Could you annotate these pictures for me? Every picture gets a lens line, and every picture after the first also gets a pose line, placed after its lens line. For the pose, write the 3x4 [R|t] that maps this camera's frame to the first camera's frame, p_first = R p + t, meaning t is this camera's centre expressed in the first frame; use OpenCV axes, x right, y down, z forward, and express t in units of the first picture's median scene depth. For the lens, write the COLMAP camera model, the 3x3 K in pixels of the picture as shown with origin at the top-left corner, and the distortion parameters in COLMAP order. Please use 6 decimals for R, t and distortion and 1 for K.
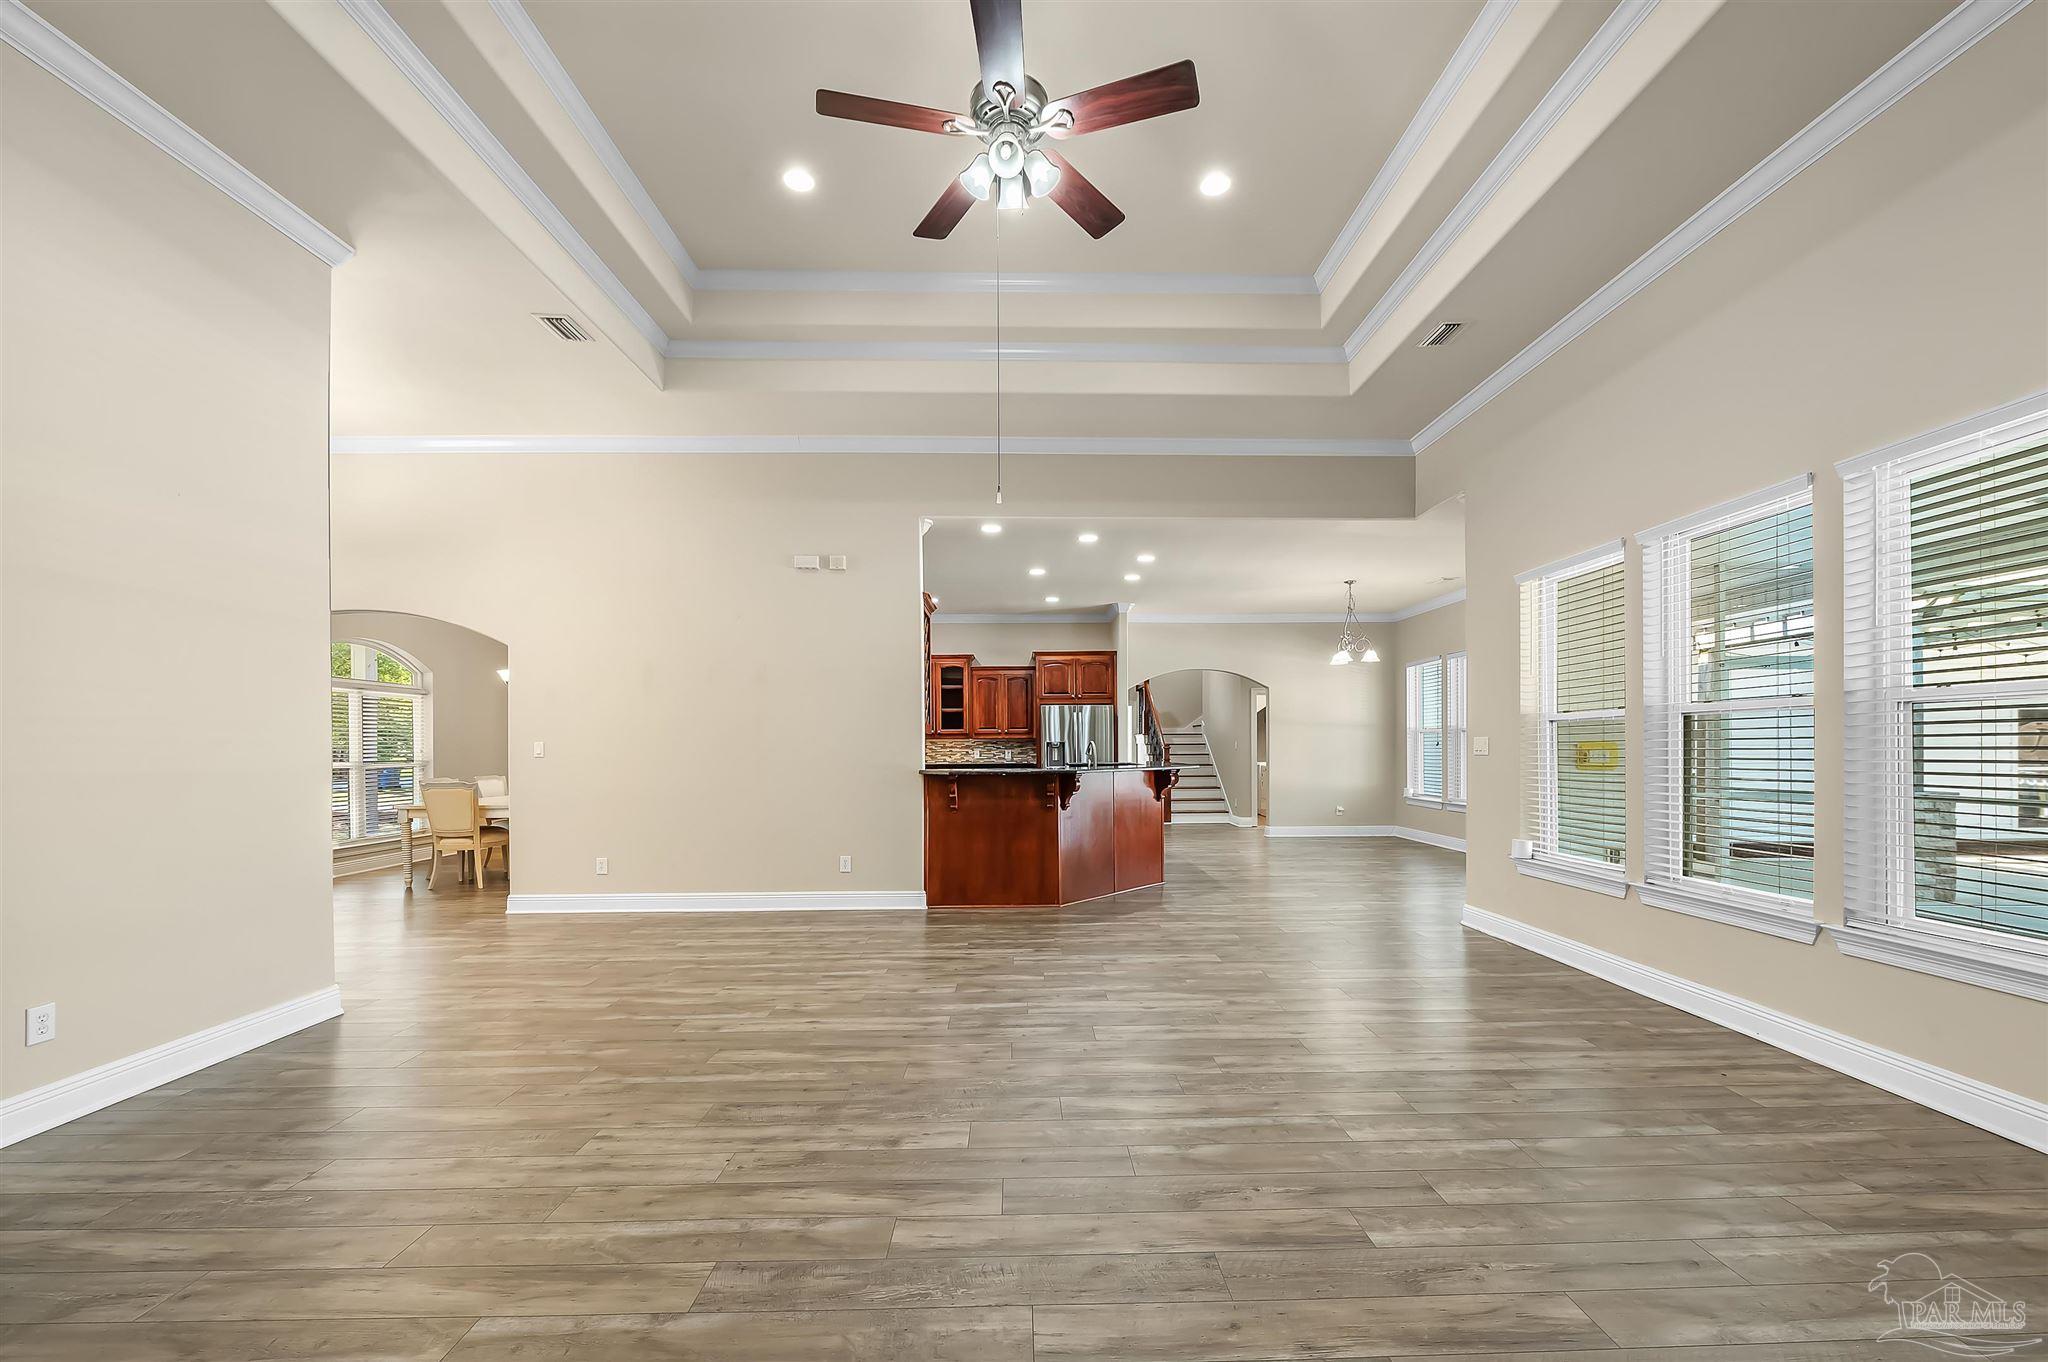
lens RADIAL K [[816.0, 0, 1038.2], [0, 816.0, 742.1], [0, 0, 1]] dist [-0.006695, -0.000913]
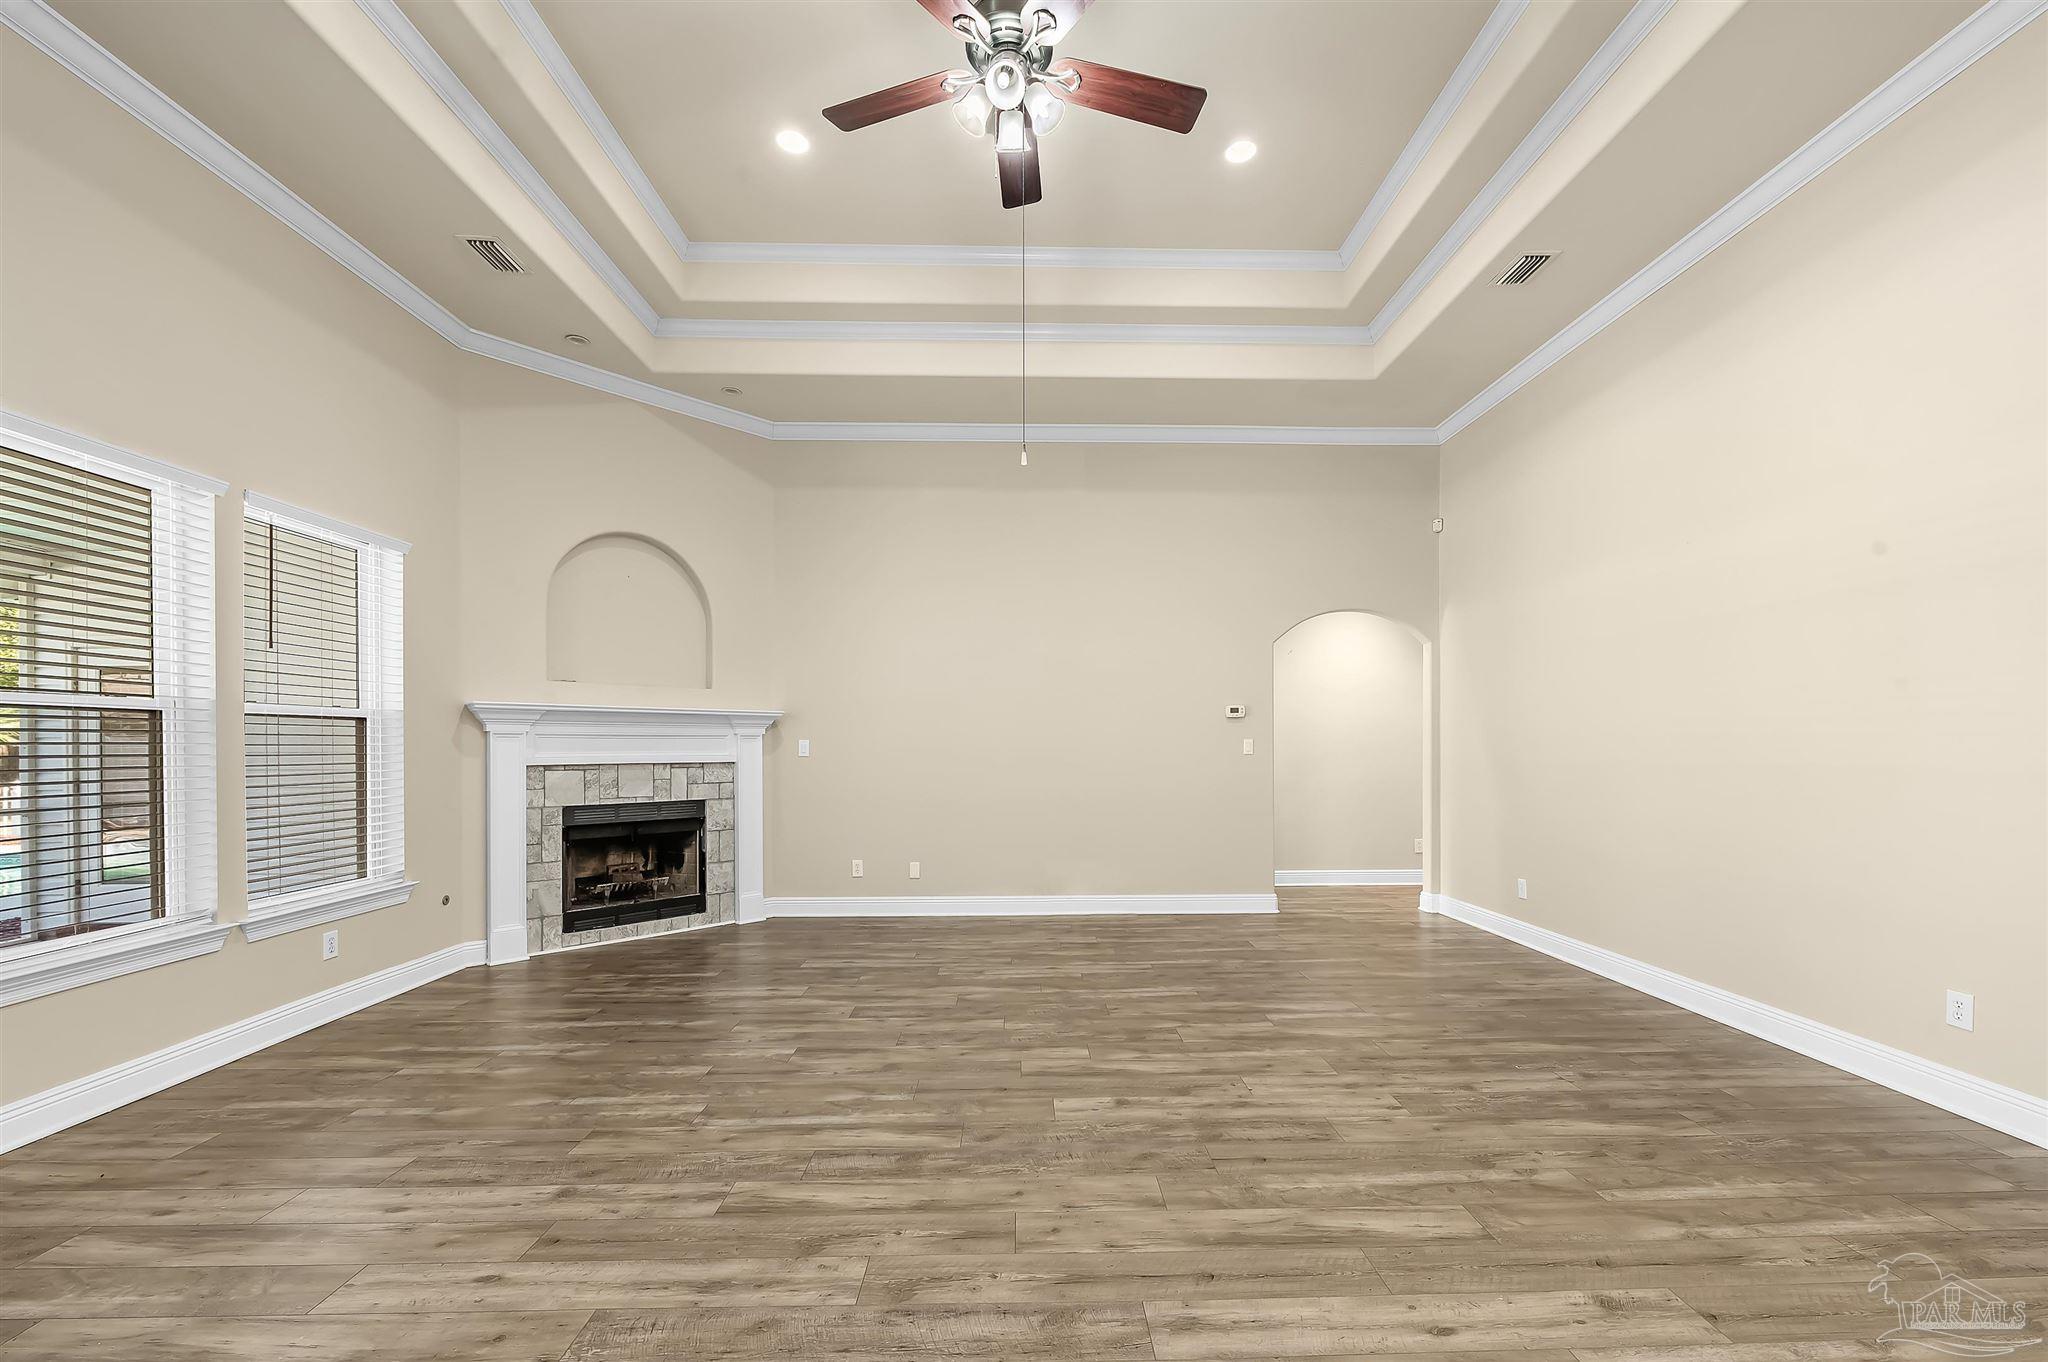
lens RADIAL K [[816.0, 0, 1041.9], [0, 816.0, 747.4], [0, 0, 1]] dist [-0.006695, -0.000913]
pose [[-0.999951, 0.008919, -0.004250, -0.039504], [0.008954, 0.999926, -0.008249, 0.008333], [0.004176, -0.008286, -0.999957, 1.205562]]
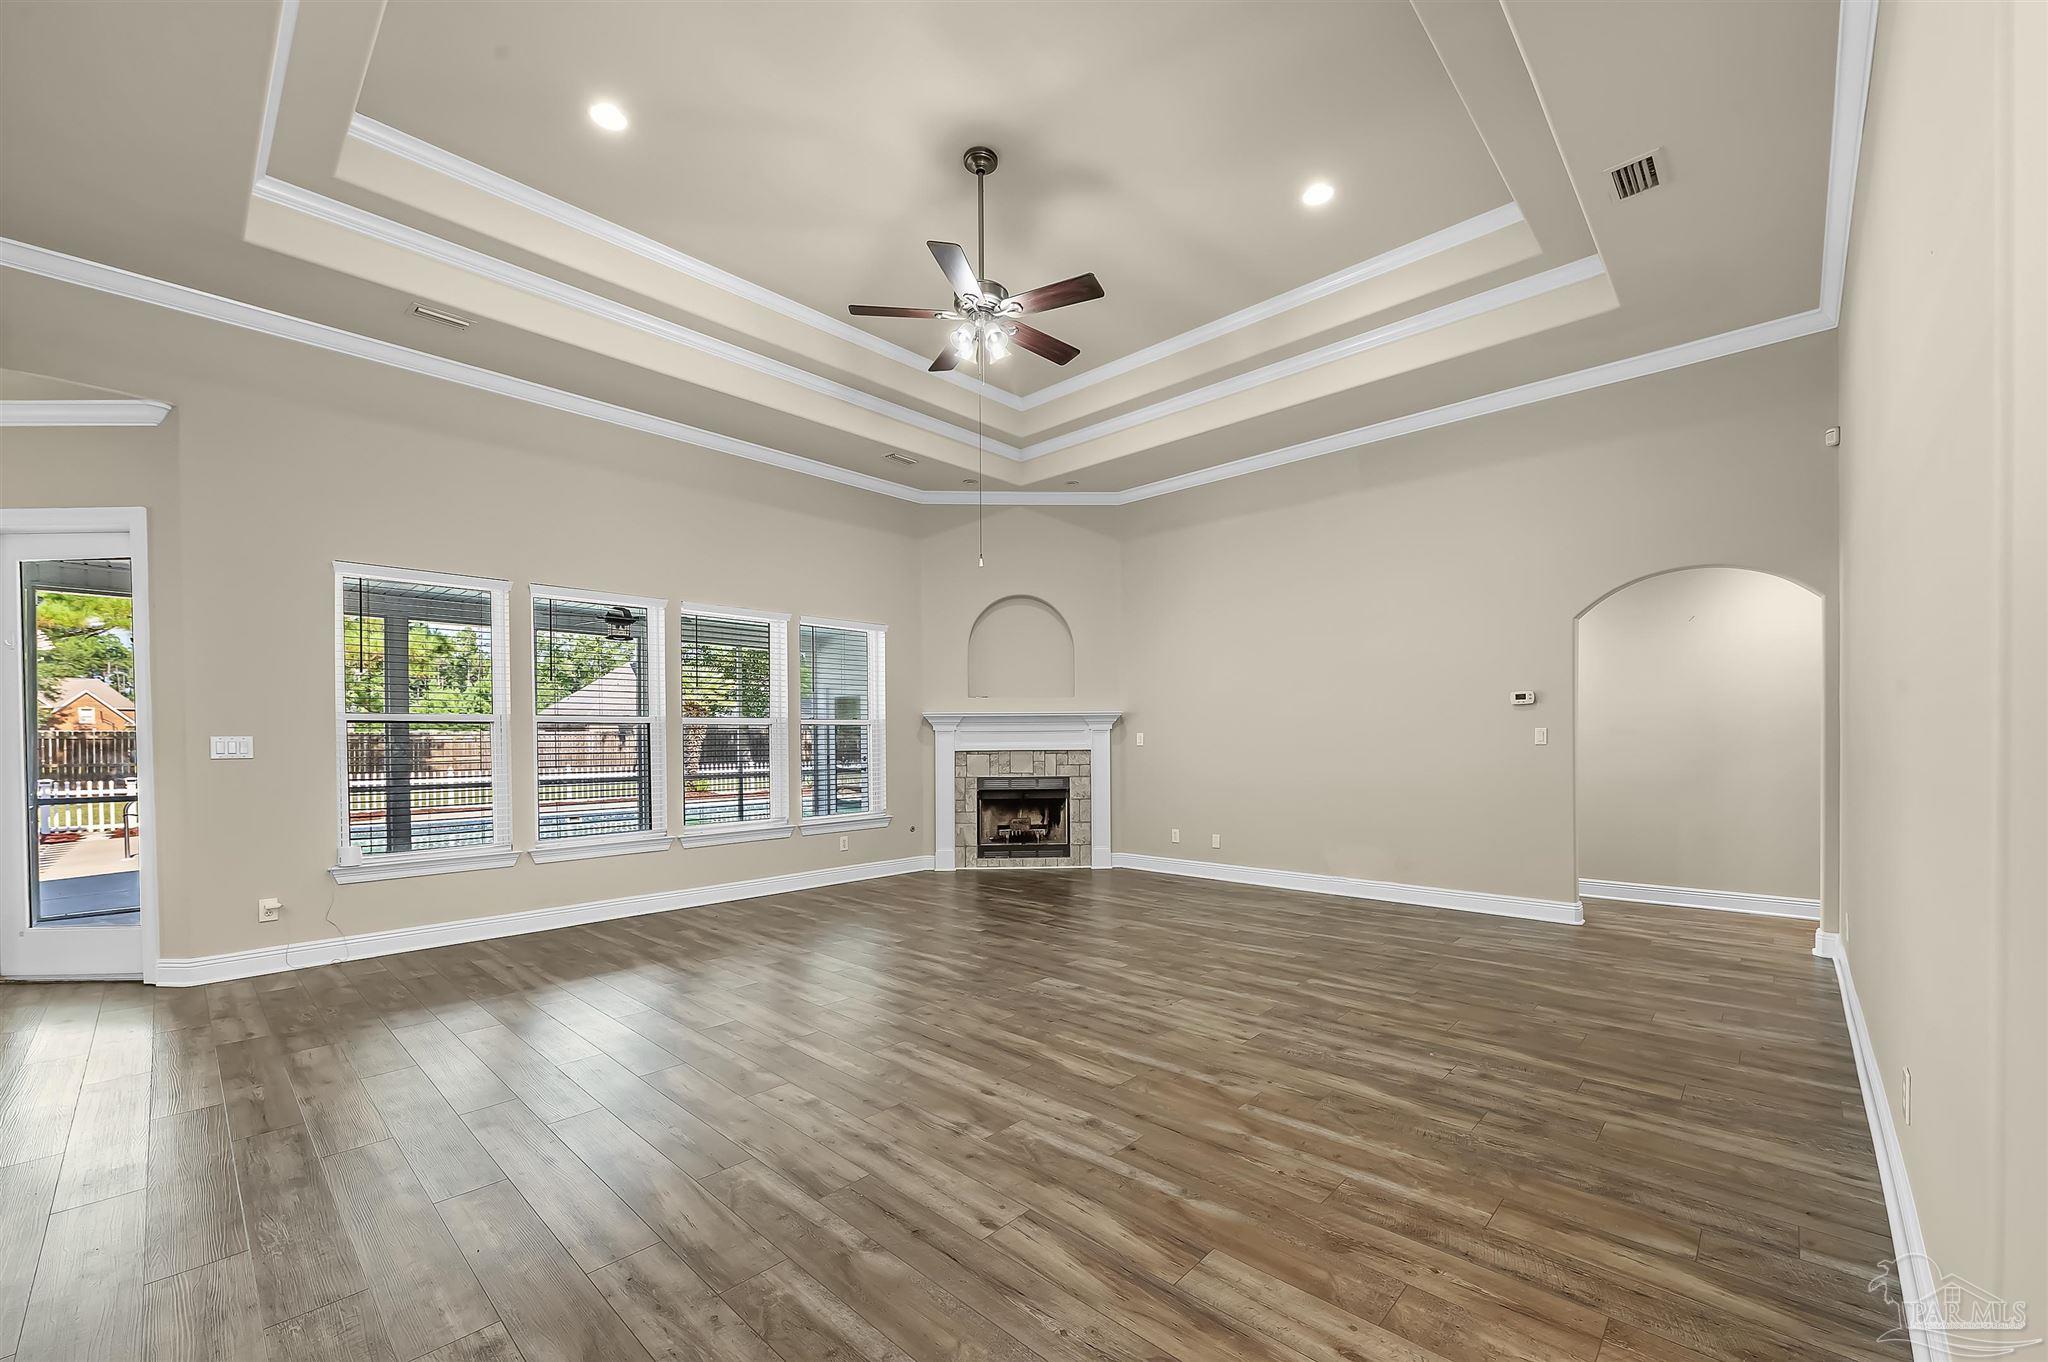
lens RADIAL K [[816.0, 0, 1037.4], [0, 816.0, 738.8], [0, 0, 1]] dist [-0.006695, -0.000913]
pose [[-0.717815, 0.012260, 0.696126, -0.704476], [0.006496, 0.999919, -0.010912, 0.011497], [-0.696204, -0.003310, -0.717837, 1.255580]]
